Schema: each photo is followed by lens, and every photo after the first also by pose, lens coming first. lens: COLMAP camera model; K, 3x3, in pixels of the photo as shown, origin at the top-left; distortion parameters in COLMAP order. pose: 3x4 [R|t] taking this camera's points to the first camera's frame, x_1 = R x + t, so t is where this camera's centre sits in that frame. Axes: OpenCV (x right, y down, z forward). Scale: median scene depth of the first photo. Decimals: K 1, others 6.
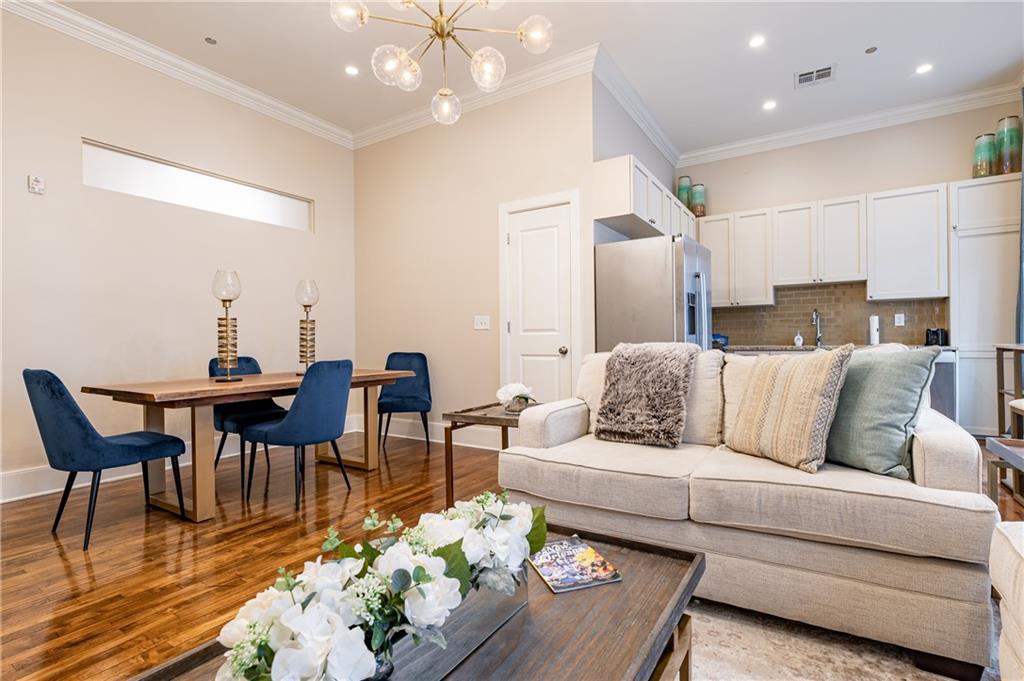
lens RADIAL K [[479.1, 0, 512.7], [0, 479.1, 343.1], [0, 0, 1]] dist [0.000819, -0.000567]
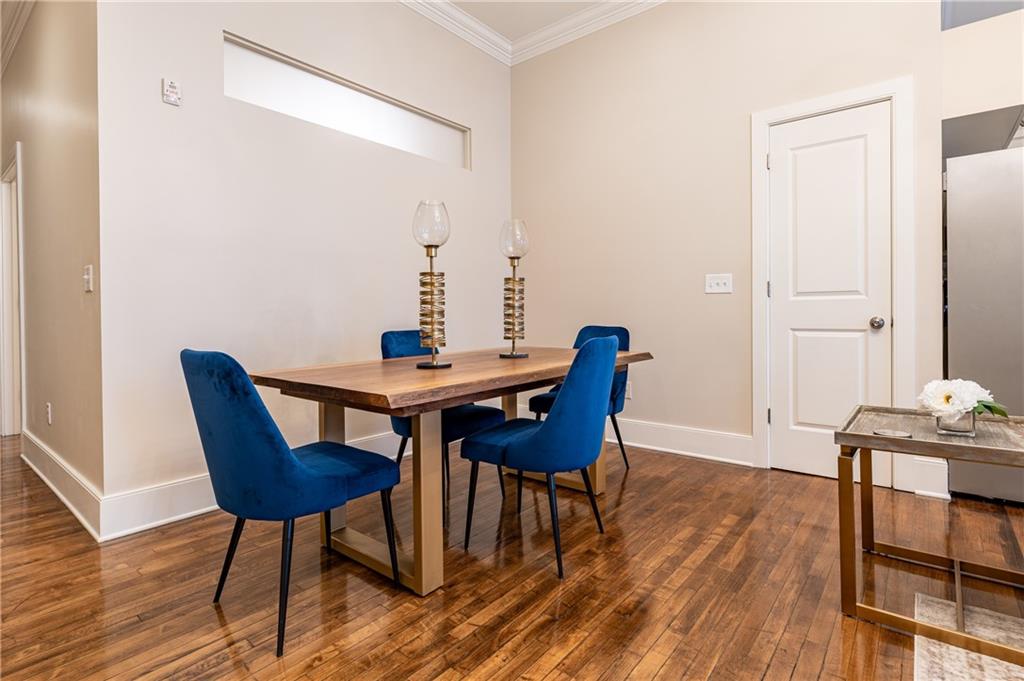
lens RADIAL K [[506.5, 0, 509.6], [0, 506.5, 317.1], [0, 0, 1]] dist [-0.003003, 0.000050]
pose [[0.992138, 0.001305, -0.125144, -0.397104], [-0.000921, 0.999995, 0.003132, 0.007382], [0.125148, -0.002992, 0.992134, 0.310006]]
